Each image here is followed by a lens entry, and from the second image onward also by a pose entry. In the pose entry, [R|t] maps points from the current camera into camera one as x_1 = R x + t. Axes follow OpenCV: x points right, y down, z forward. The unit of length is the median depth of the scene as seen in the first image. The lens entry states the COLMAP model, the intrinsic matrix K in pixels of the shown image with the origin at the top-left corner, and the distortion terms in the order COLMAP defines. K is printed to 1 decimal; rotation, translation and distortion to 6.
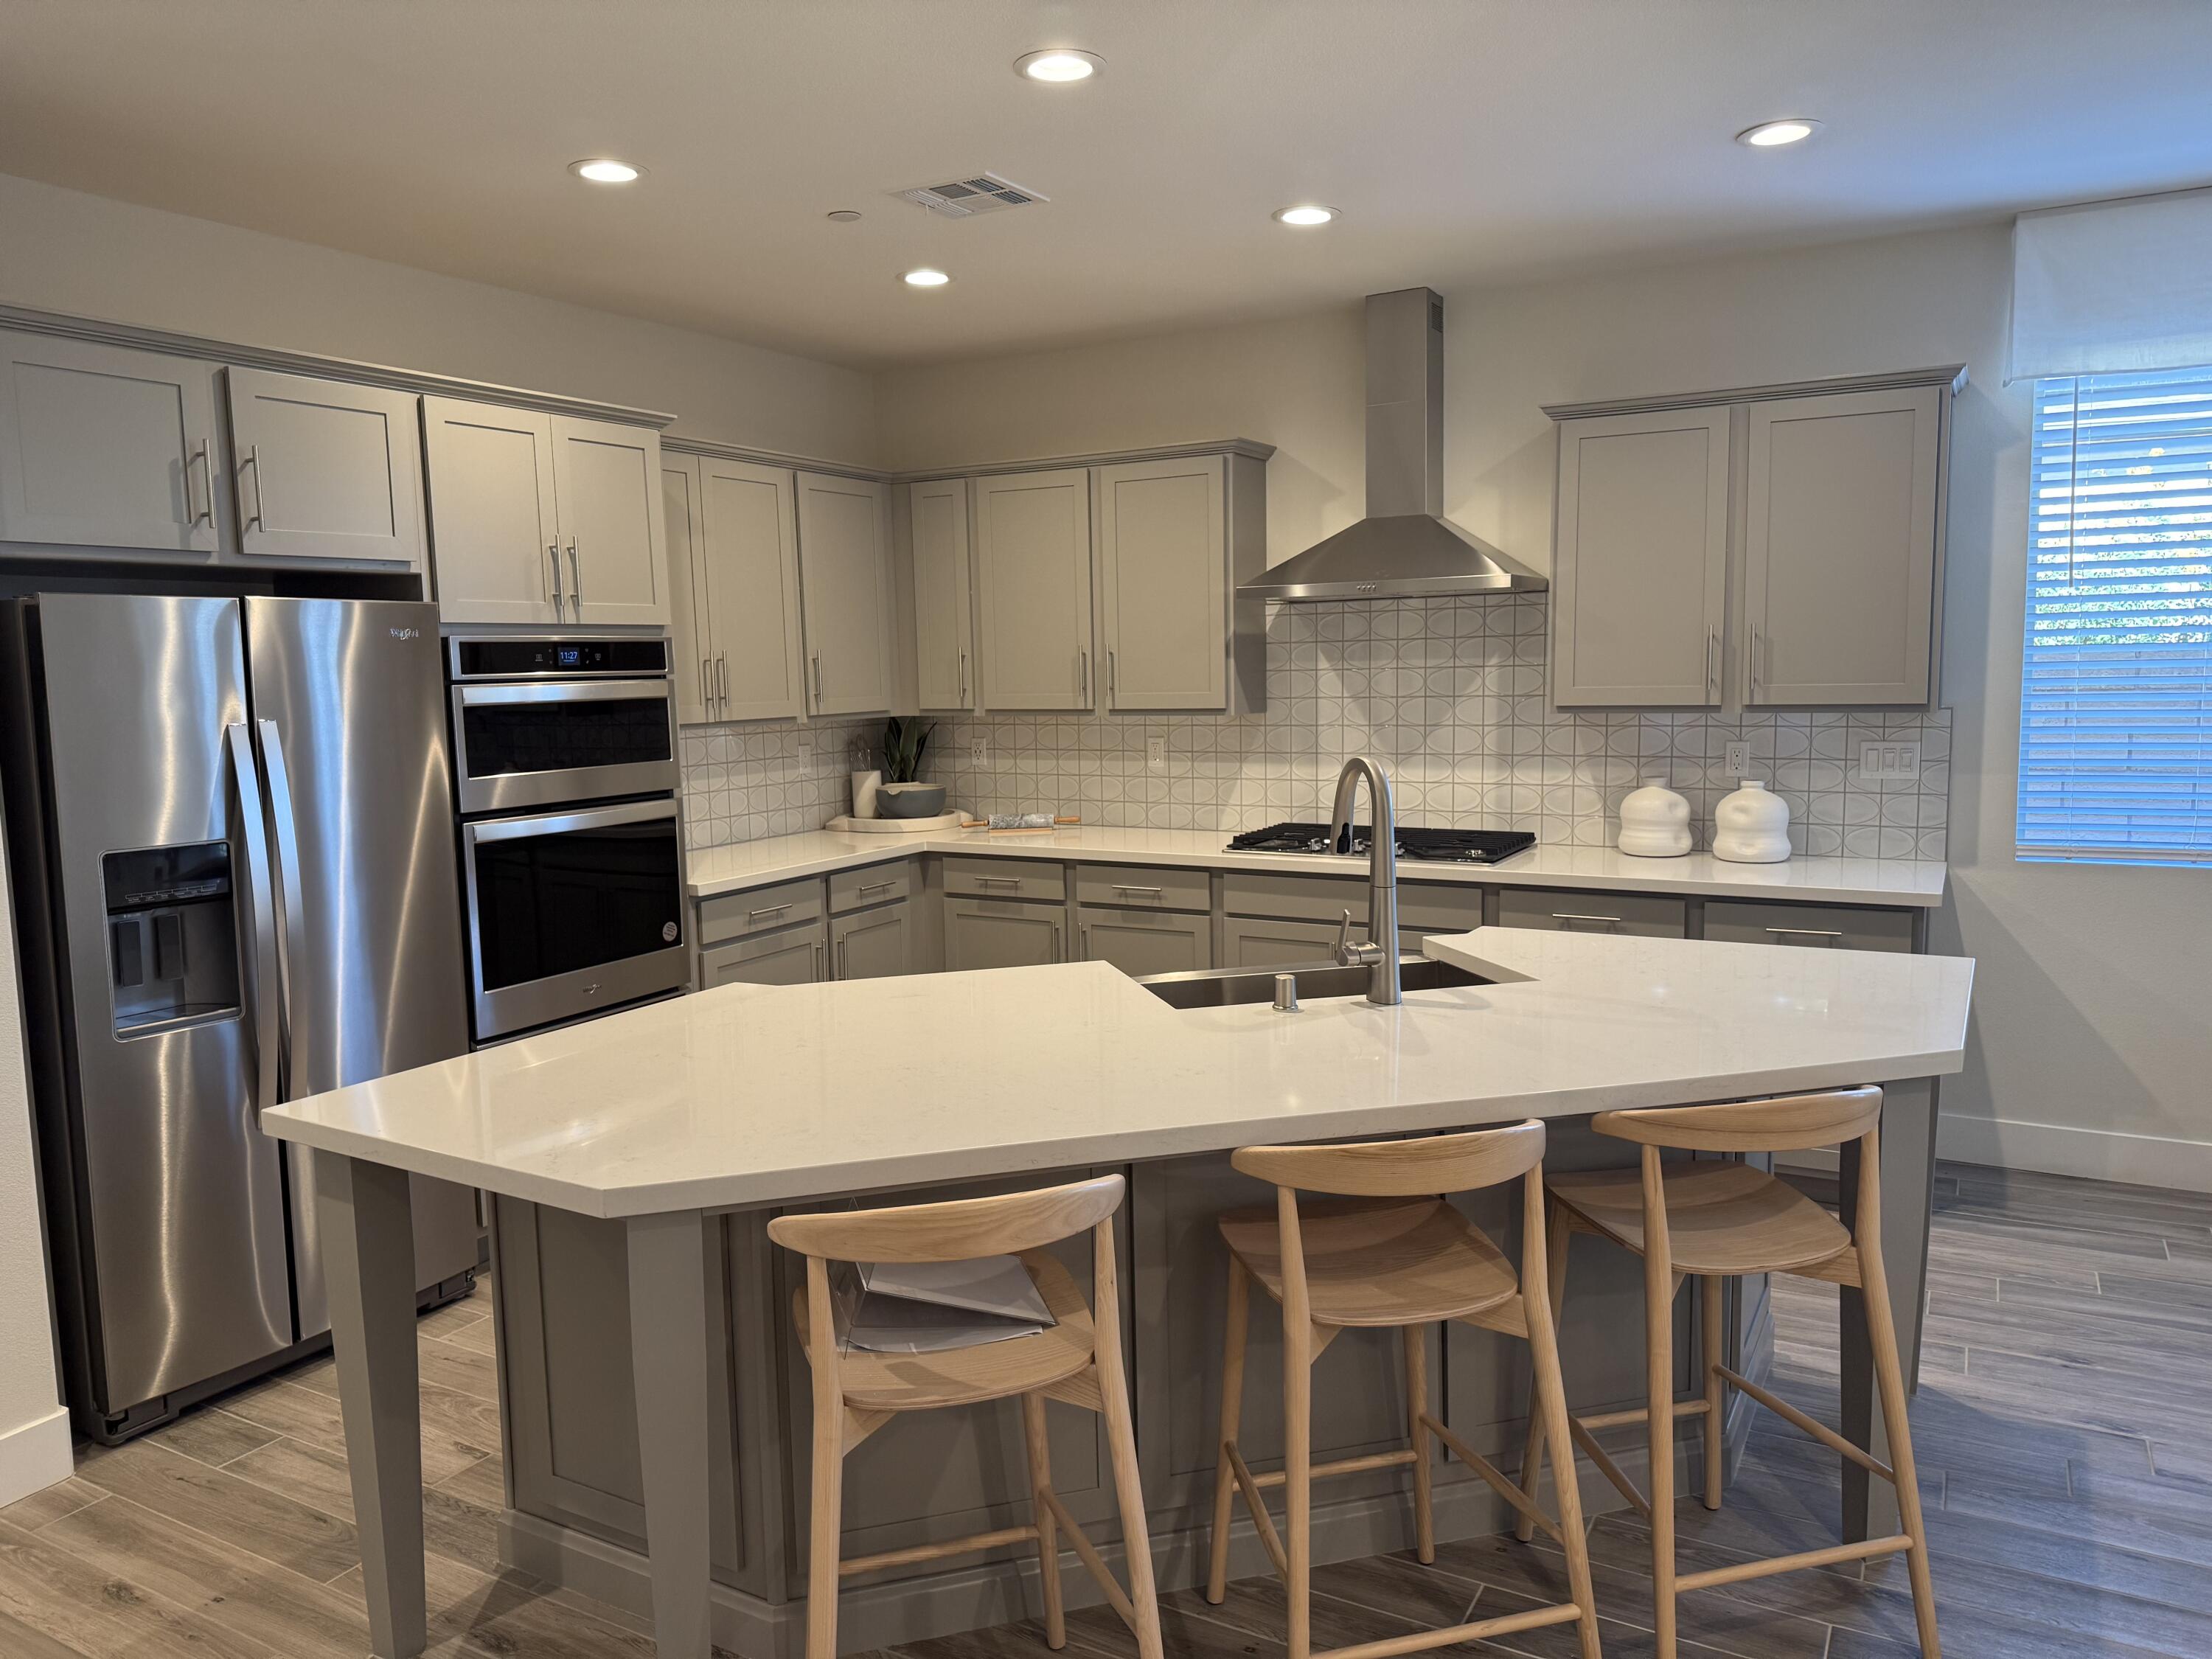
lens RADIAL K [[1552.6, 0, 1108.9], [0, 1552.6, 844.7], [0, 0, 1]] dist [0.026992, -0.036068]
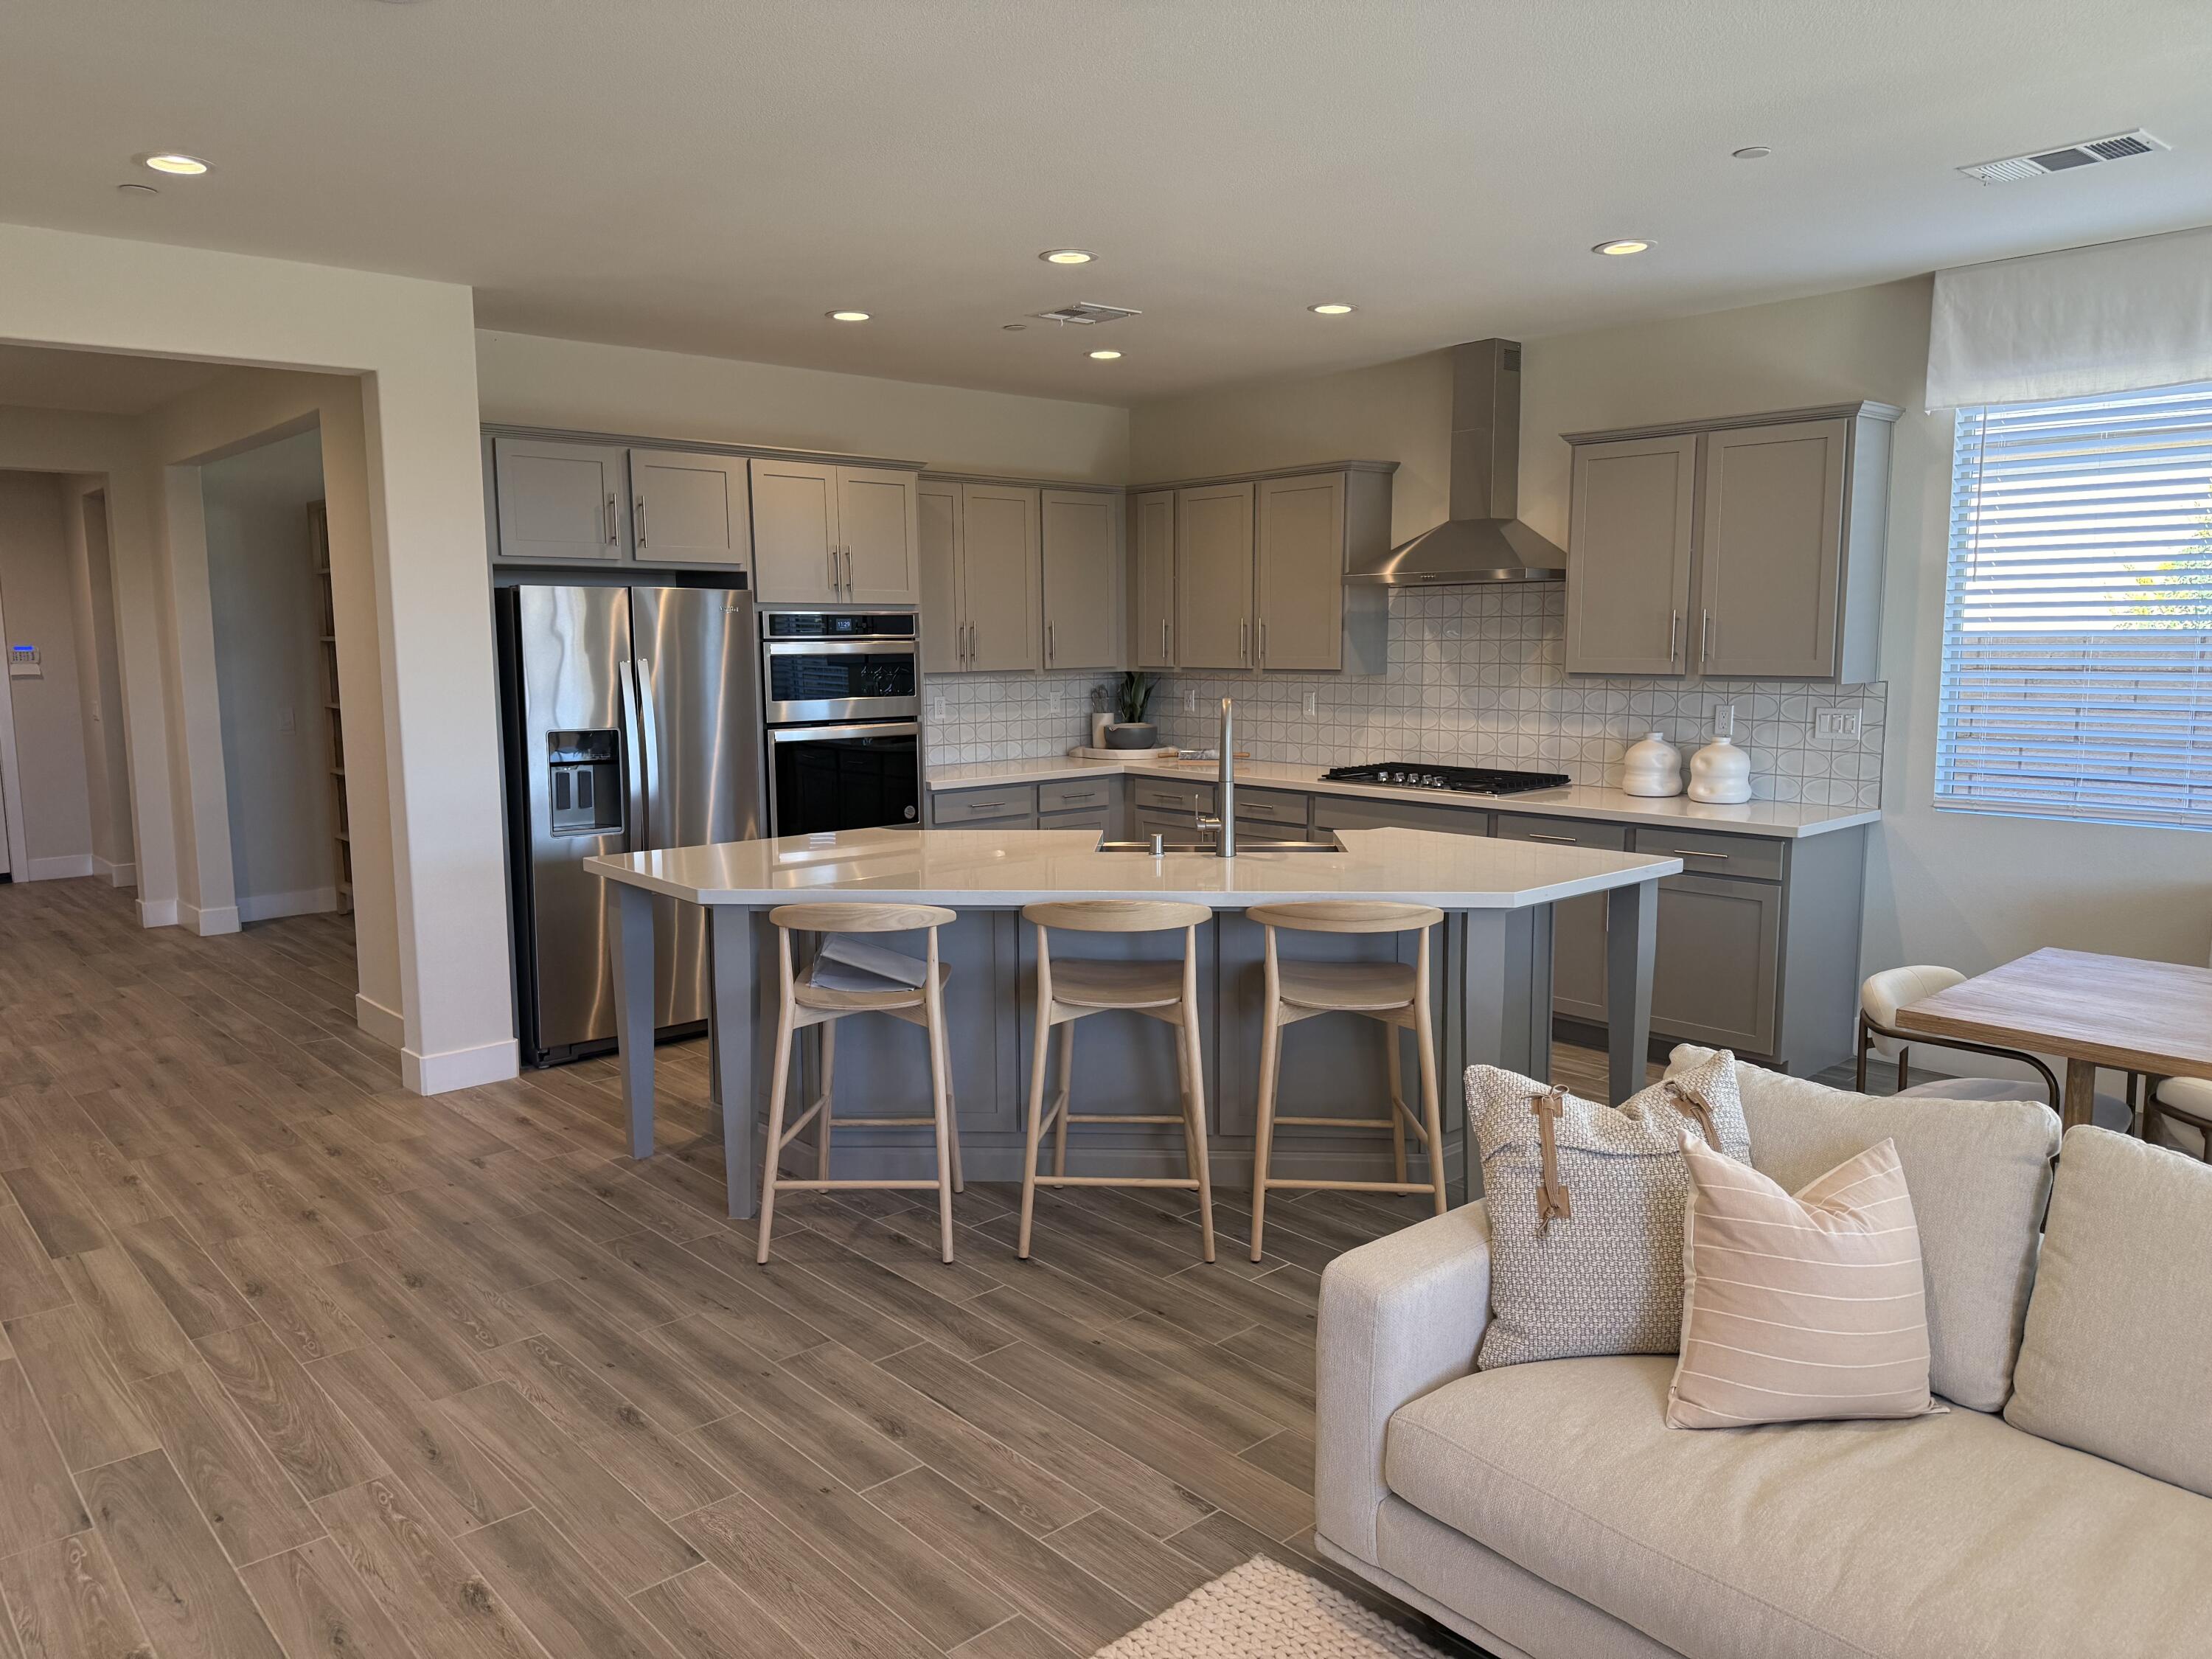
lens RADIAL K [[1552.6, 0, 1109.5], [0, 1552.6, 833.1], [0, 0, 1]] dist [0.026992, -0.036068]
pose [[0.948136, 0.055302, -0.313017, 0.353946], [-0.050560, 0.998450, 0.023253, 0.031269], [0.313818, -0.006221, 0.949463, -0.329019]]
